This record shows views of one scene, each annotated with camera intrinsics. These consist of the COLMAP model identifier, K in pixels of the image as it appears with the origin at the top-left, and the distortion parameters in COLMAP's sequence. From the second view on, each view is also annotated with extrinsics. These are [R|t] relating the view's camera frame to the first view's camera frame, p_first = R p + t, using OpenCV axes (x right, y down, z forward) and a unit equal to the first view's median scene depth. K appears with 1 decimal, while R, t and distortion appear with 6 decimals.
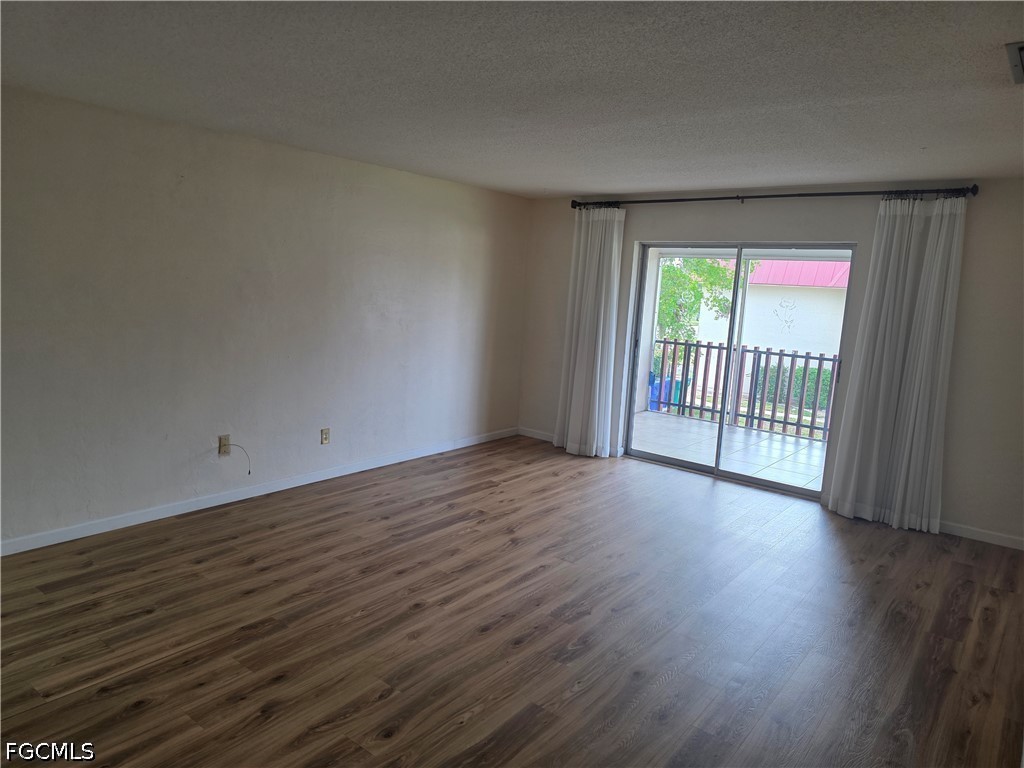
lens RADIAL K [[693.2, 0, 497.5], [0, 693.2, 382.9], [0, 0, 1]] dist [0.061084, -0.055162]
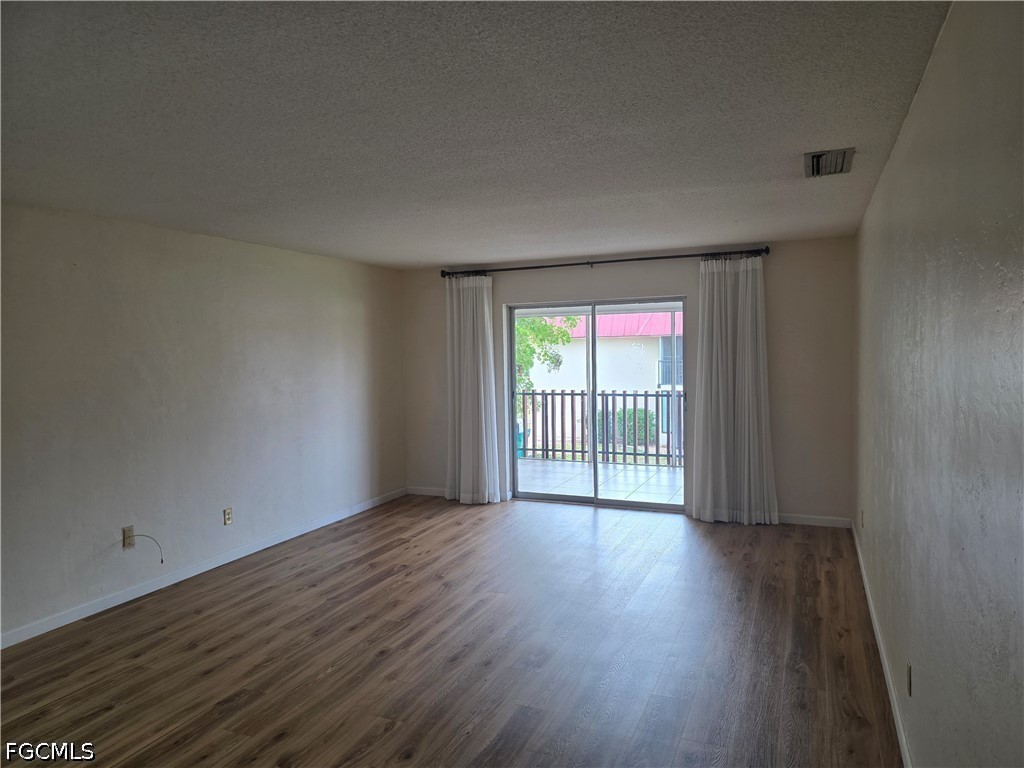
lens RADIAL K [[693.2, 0, 518.3], [0, 693.2, 386.2], [0, 0, 1]] dist [0.061084, -0.055162]
pose [[0.958786, -0.088302, 0.270059, -0.149722], [0.111573, 0.991142, -0.072040, 0.016208], [-0.261305, 0.099202, 0.960145, -0.100518]]
